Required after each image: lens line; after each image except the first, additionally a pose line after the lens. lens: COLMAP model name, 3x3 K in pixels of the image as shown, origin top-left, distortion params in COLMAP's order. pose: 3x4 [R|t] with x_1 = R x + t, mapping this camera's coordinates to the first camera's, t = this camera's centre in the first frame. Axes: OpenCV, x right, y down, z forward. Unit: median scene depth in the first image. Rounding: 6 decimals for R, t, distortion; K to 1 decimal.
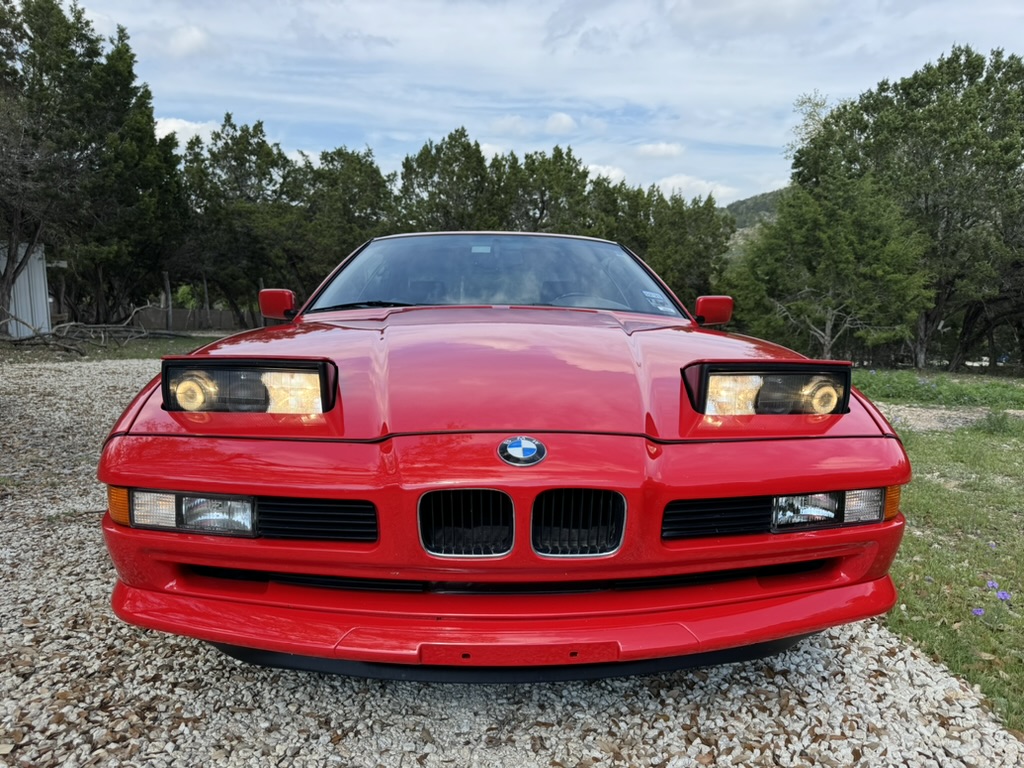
lens RADIAL K [[712.8, 0, 509.9], [0, 712.8, 391.5], [0, 0, 1]] dist [-0.008349, -0.005124]
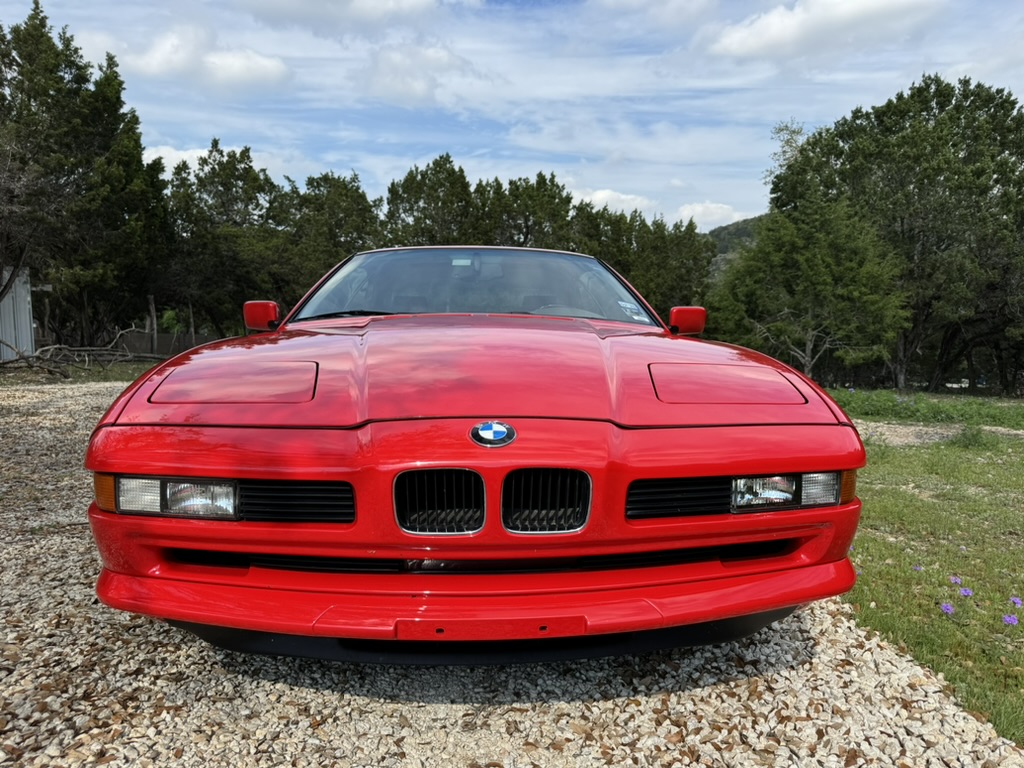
lens RADIAL K [[712.8, 0, 507.5], [0, 712.8, 391.4], [0, 0, 1]] dist [-0.008349, -0.005124]
pose [[0.999867, -0.004365, 0.015733, 0.005338], [0.004923, 0.999354, -0.035588, 0.013922], [-0.015568, 0.035660, 0.999243, -0.012949]]
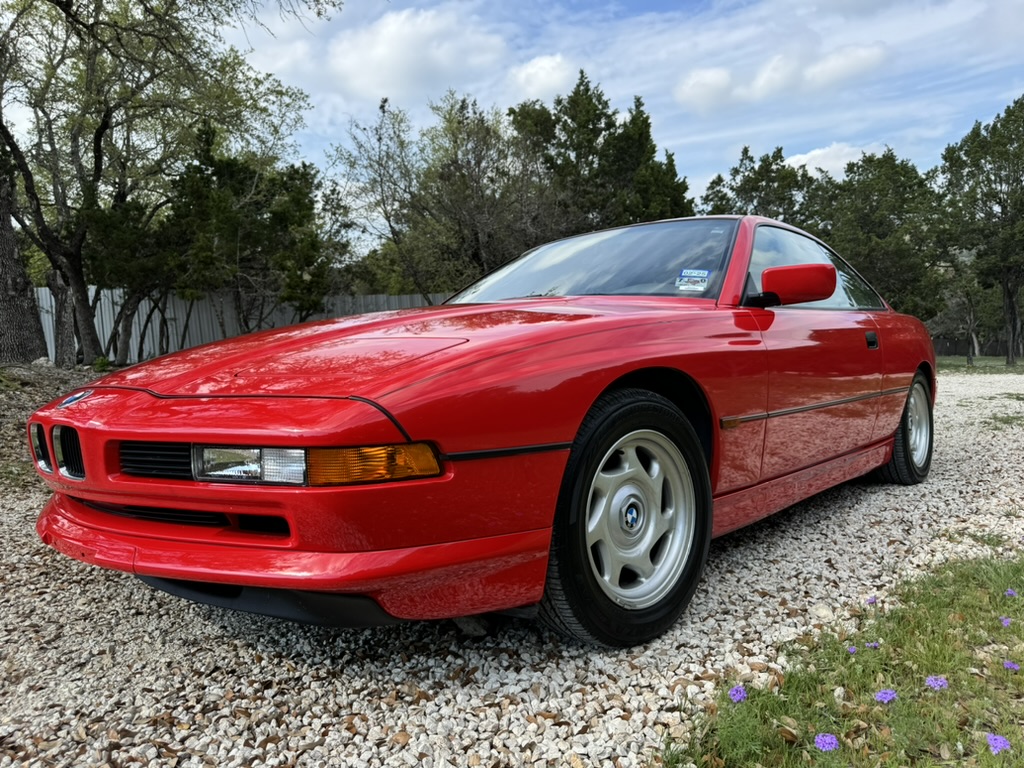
lens RADIAL K [[712.8, 0, 509.0], [0, 712.8, 377.2], [0, 0, 1]] dist [-0.008349, -0.005124]
pose [[0.724154, -0.022472, -0.689272, 0.174489], [-0.018799, 0.998454, -0.052302, 0.012438], [0.689382, 0.050832, 0.722612, 0.078236]]
